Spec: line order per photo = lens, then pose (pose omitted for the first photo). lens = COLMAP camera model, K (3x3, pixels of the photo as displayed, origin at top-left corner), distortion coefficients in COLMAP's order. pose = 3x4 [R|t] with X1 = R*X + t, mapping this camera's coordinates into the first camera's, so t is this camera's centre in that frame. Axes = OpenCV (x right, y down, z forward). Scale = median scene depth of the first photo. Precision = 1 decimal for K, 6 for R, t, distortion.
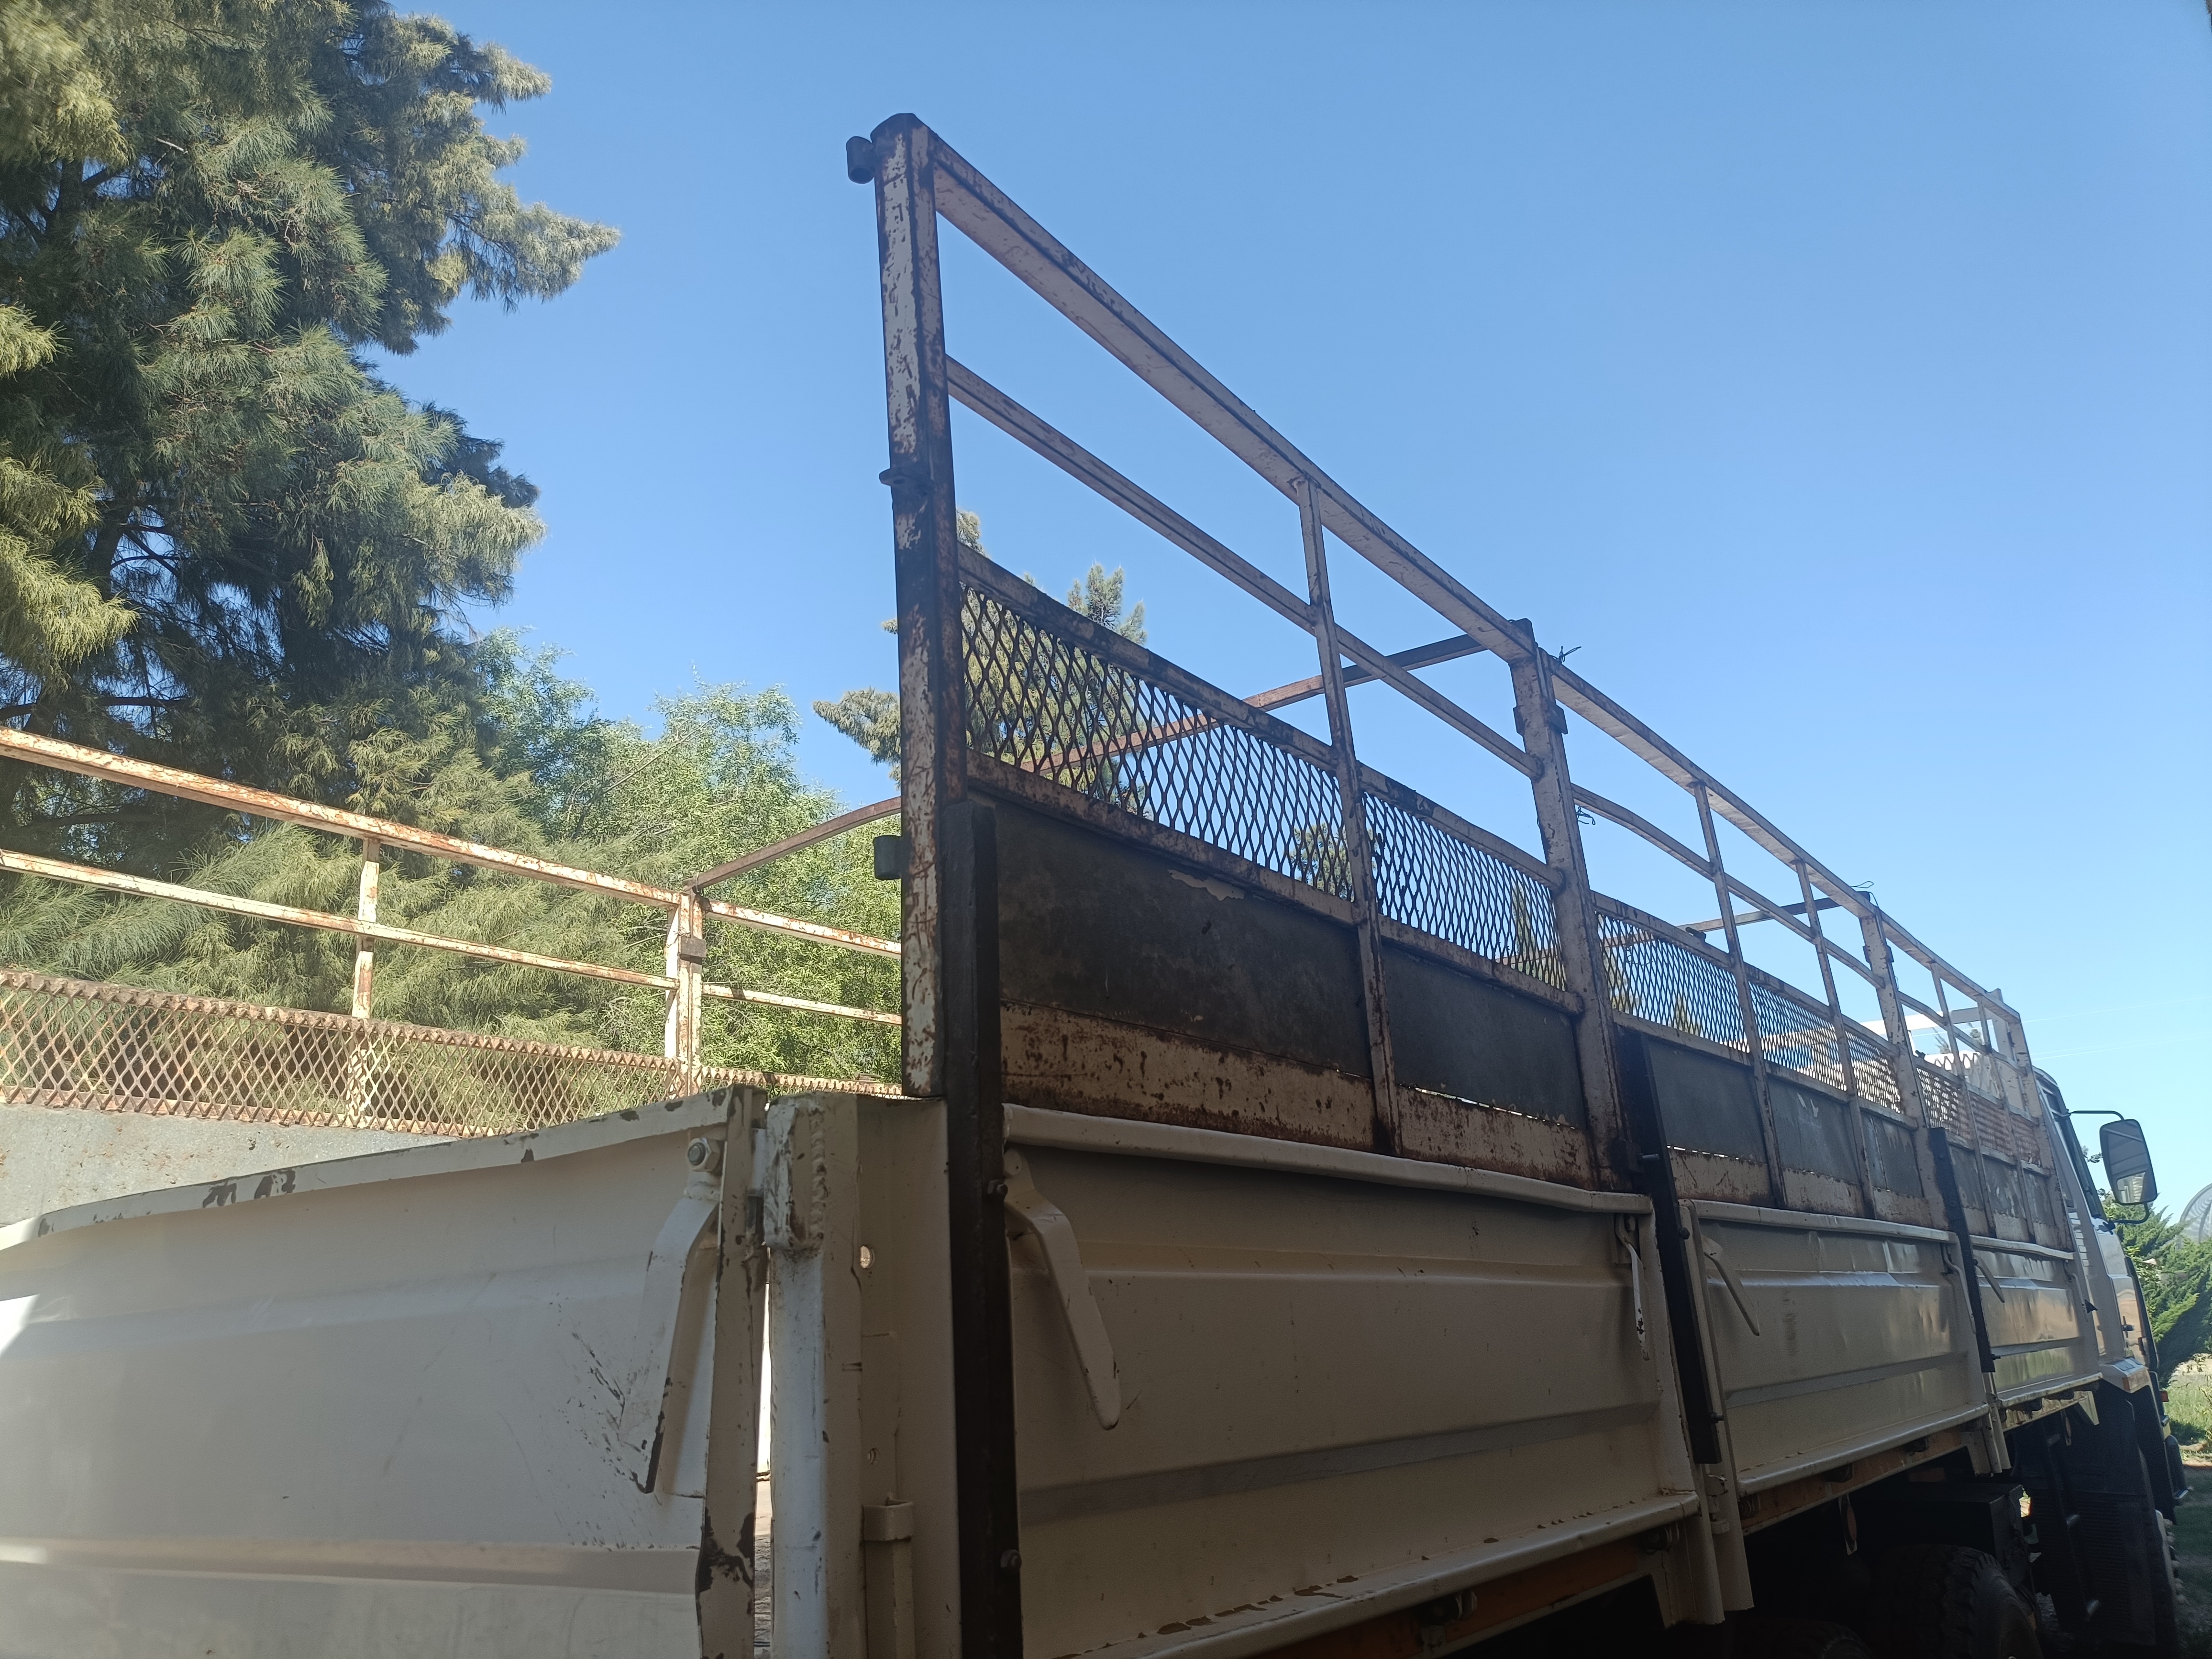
lens RADIAL K [[1641.6, 0, 1102.8], [0, 1641.6, 819.8], [0, 0, 1]] dist [0.037384, -0.029176]
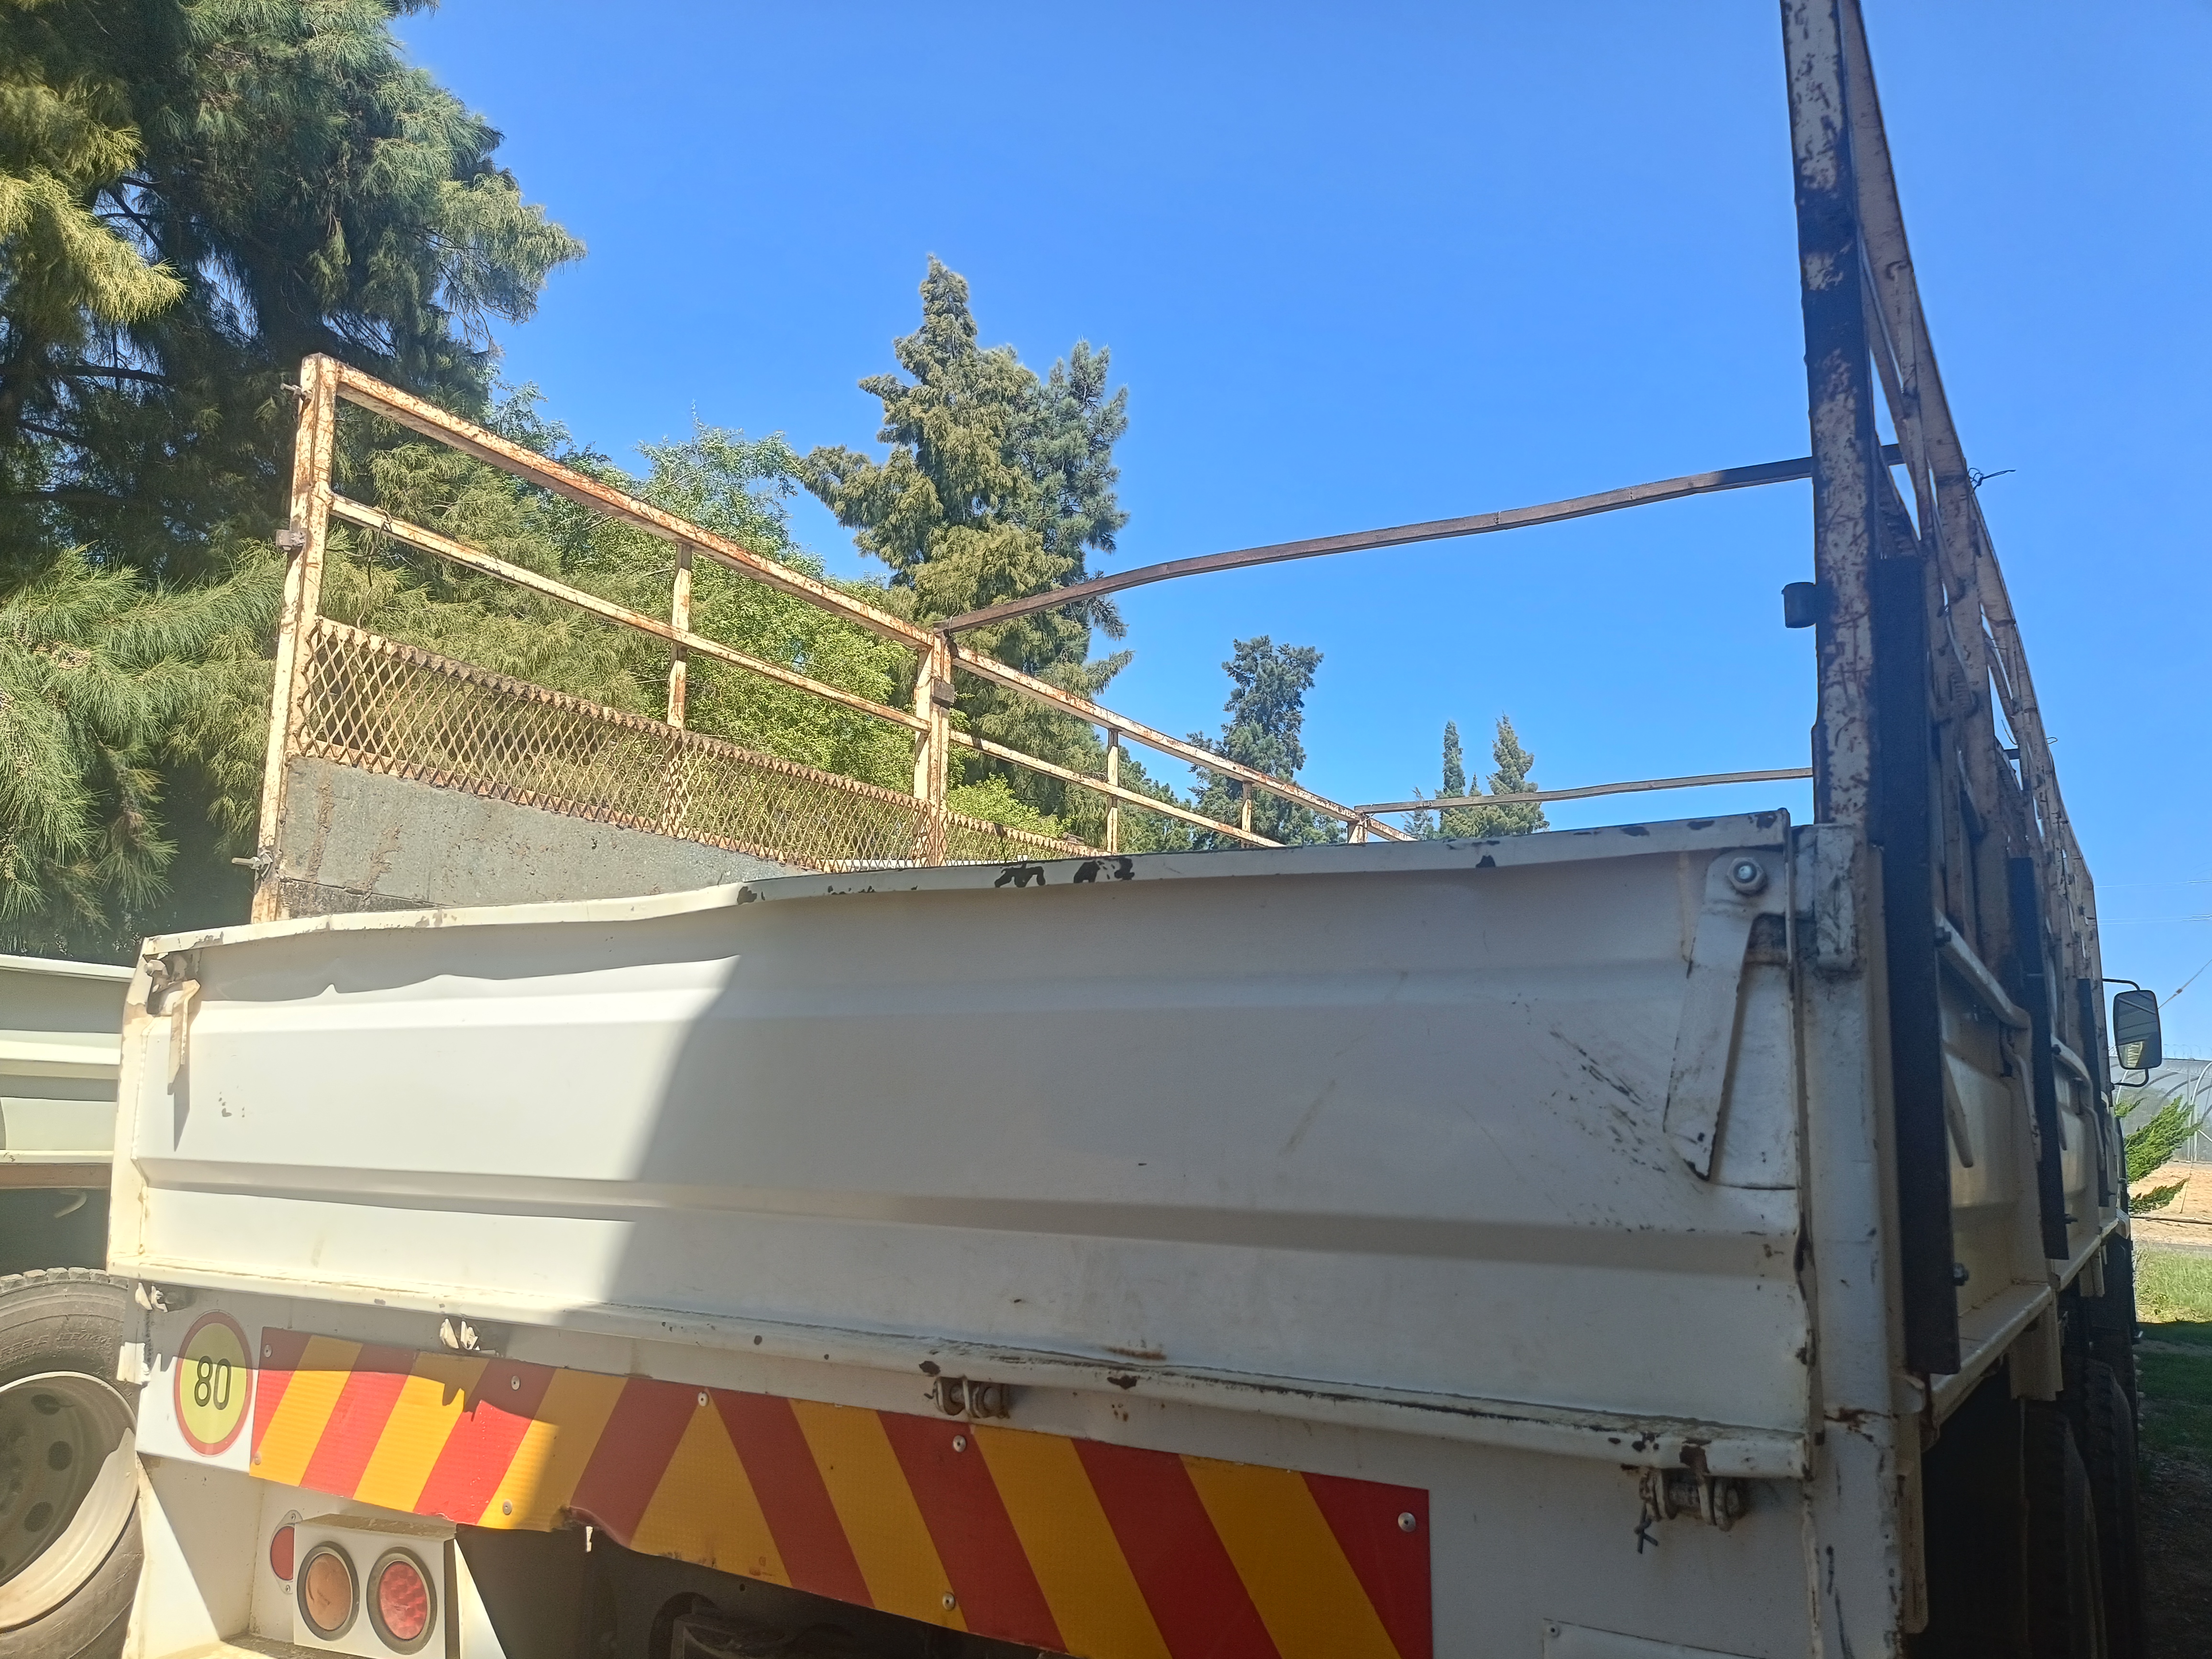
lens RADIAL K [[1667.9, 0, 1106.0], [0, 1667.9, 829.5], [0, 0, 1]] dist [0.034228, -0.030410]
pose [[0.993666, 0.091125, 0.065764, -0.230208], [-0.098778, 0.987295, 0.124466, 0.027701], [-0.053586, -0.130174, 0.990042, -0.003045]]
